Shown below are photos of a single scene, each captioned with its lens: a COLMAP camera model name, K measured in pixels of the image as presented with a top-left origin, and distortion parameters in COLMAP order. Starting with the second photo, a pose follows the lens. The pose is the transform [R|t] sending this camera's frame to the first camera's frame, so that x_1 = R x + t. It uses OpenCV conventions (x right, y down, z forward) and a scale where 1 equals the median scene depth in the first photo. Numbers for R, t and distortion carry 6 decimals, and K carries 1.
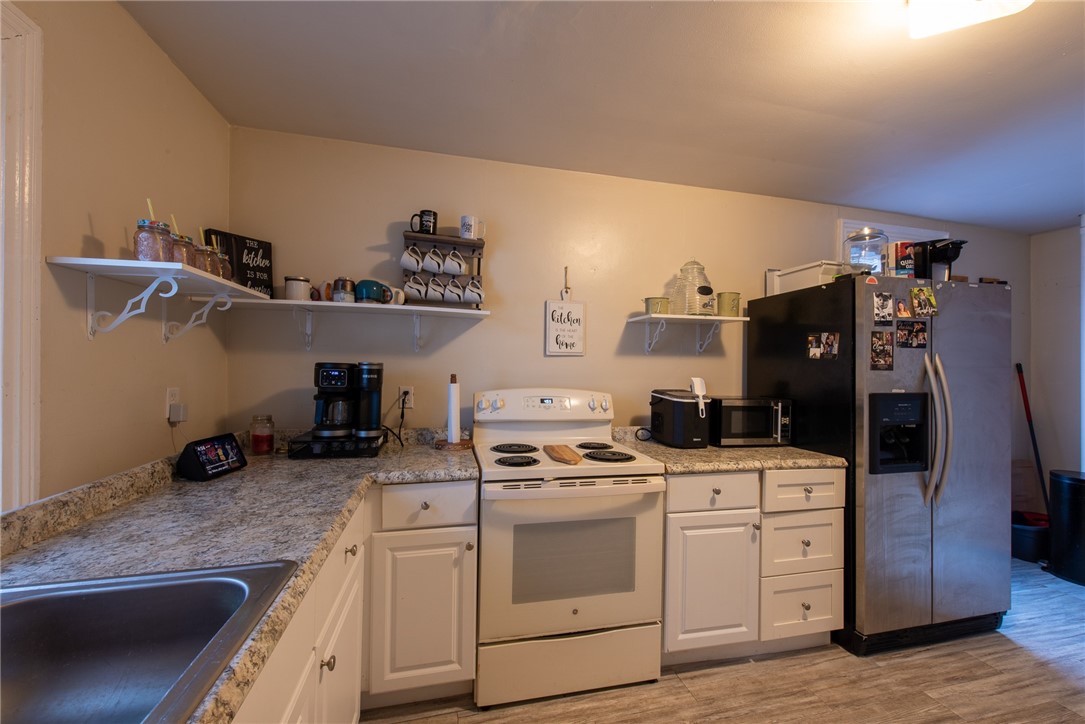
lens RADIAL K [[423.0, 0, 545.1], [0, 423.0, 365.6], [0, 0, 1]] dist [0.009337, -0.000422]
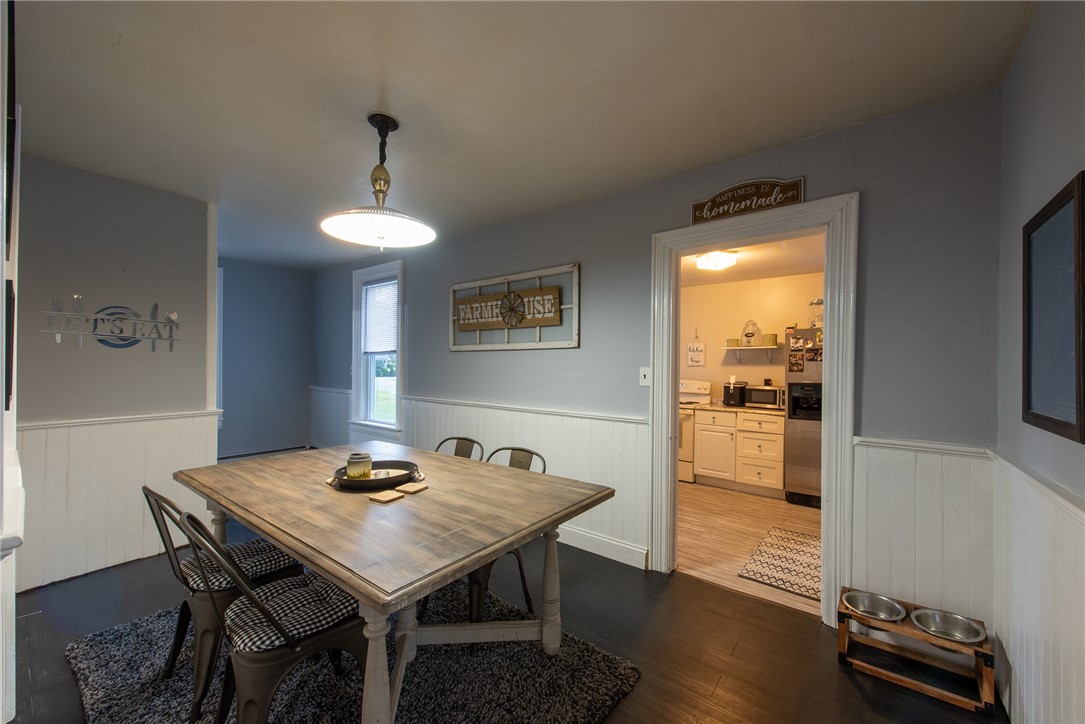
lens RADIAL K [[423.0, 0, 545.1], [0, 423.0, 365.6], [0, 0, 1]] dist [0.009337, -0.000422]
pose [[0.625025, -0.011381, -0.780522, 1.676782], [-0.002139, 0.999865, -0.016292, 0.016529], [0.780602, 0.011853, 0.624916, -1.358667]]
